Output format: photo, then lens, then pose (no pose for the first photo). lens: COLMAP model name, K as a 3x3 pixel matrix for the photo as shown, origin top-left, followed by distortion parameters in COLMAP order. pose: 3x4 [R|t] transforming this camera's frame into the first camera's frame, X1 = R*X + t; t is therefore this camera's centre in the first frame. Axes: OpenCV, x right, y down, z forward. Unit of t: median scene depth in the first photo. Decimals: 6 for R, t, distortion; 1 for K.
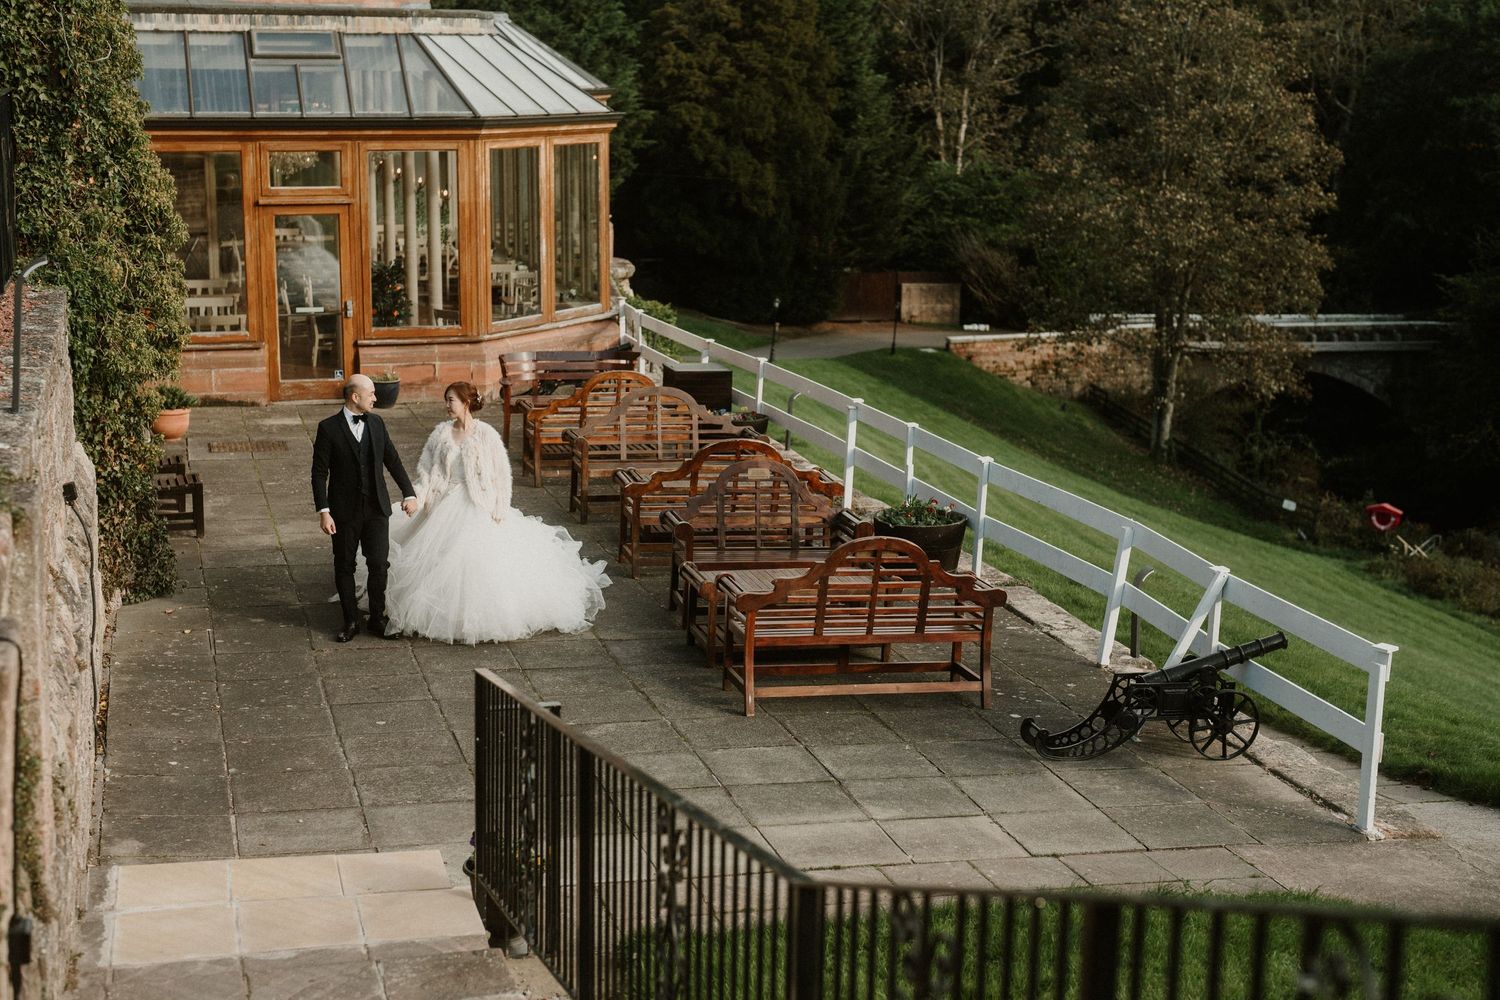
lens RADIAL K [[2157.9, 0, 709.2], [0, 2157.9, 491.2], [0, 0, 1]] dist [-0.161988, 1.007756]
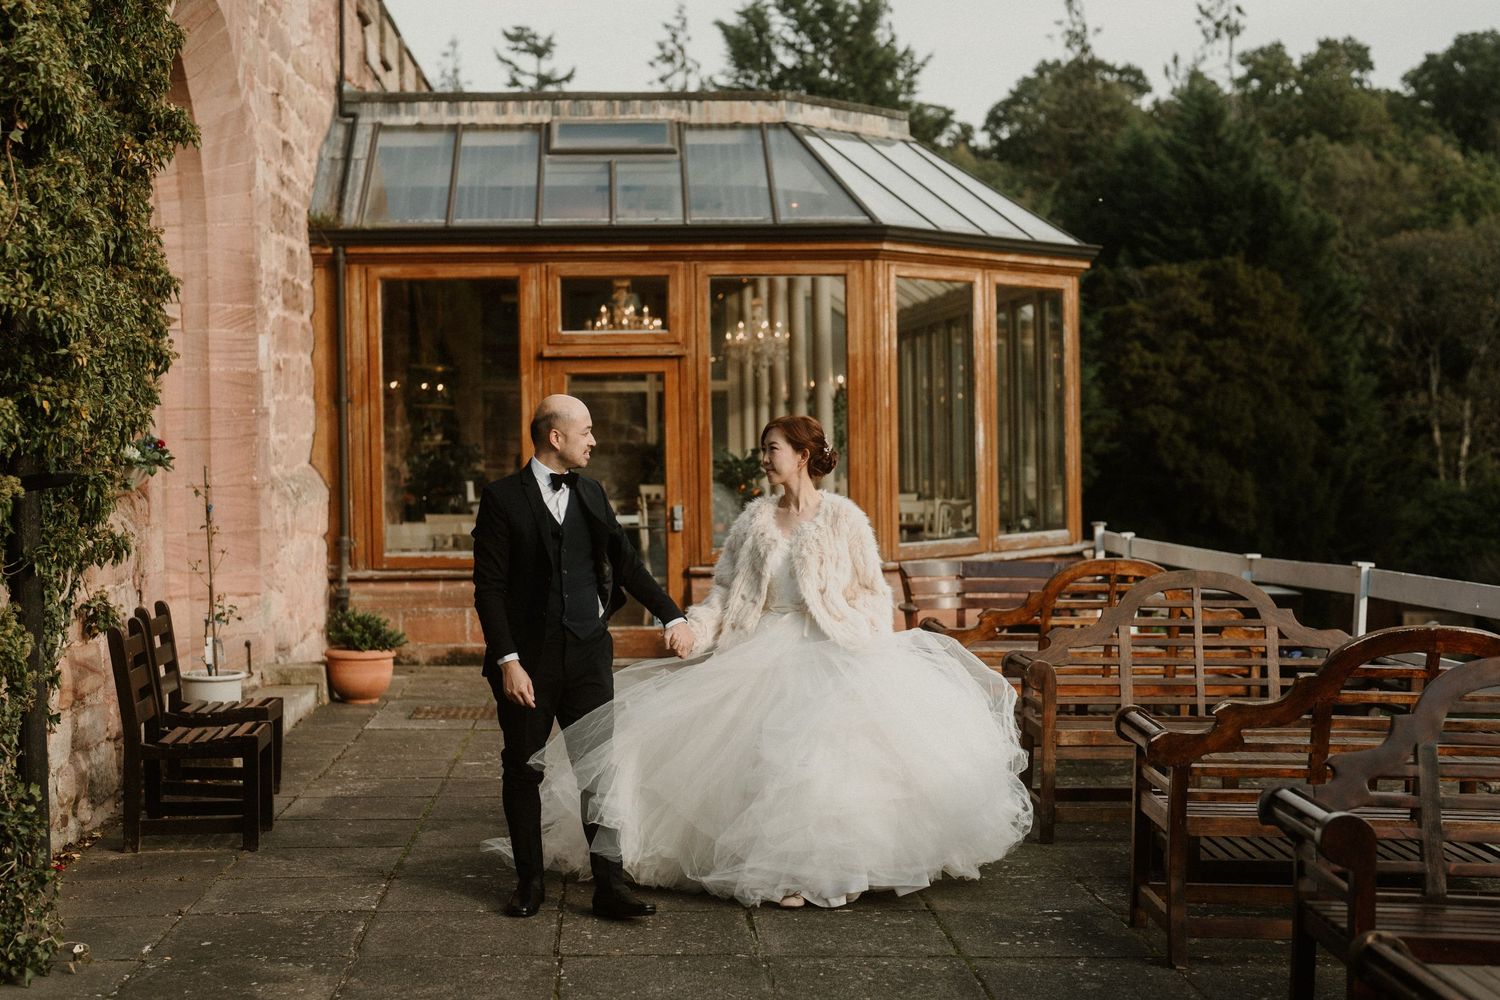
lens RADIAL K [[2107.0, 0, 750.0], [0, 2107.0, 500.0], [0, 0, 1]] dist [-0.138331, 0.852339]
pose [[0.981345, -0.009568, -0.192017, -0.023253], [-0.022302, 0.986353, -0.163126, 0.012416], [0.190957, 0.164365, 0.967739, 0.375087]]
